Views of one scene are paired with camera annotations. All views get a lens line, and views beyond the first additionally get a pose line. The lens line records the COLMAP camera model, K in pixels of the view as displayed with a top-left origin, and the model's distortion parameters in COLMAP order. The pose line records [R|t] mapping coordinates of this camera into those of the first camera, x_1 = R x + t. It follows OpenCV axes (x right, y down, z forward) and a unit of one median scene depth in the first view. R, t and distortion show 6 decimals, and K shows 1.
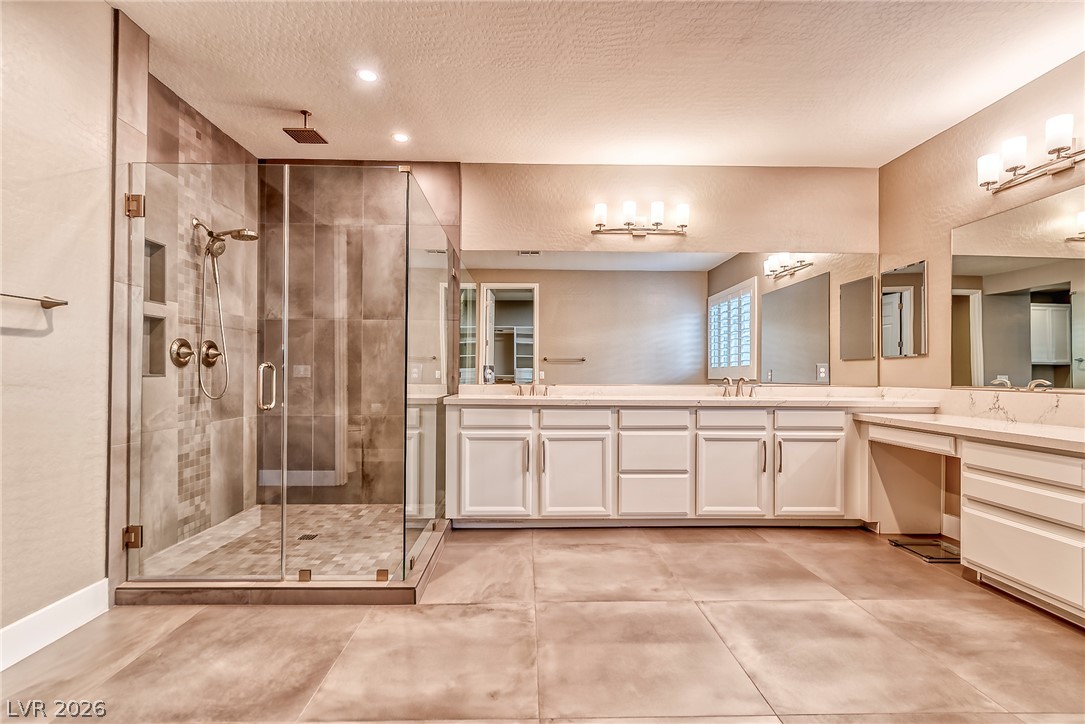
lens RADIAL K [[467.3, 0, 547.7], [0, 467.3, 370.7], [0, 0, 1]] dist [-0.000483, -0.000026]
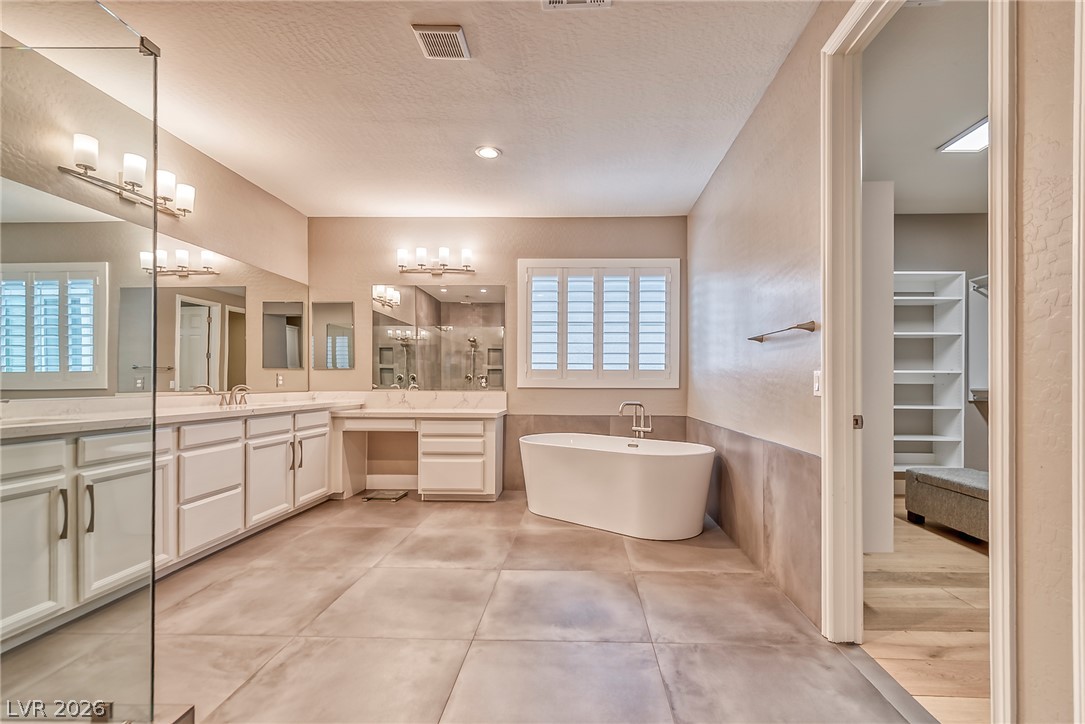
lens RADIAL K [[457.4, 0, 553.7], [0, 457.4, 382.1], [0, 0, 1]] dist [0.000001, 0.000134]
pose [[0.105844, -0.004731, 0.994372, -0.566044], [-0.004936, 0.999974, 0.005283, -0.000771], [-0.994371, -0.005468, 0.105818, 0.275977]]
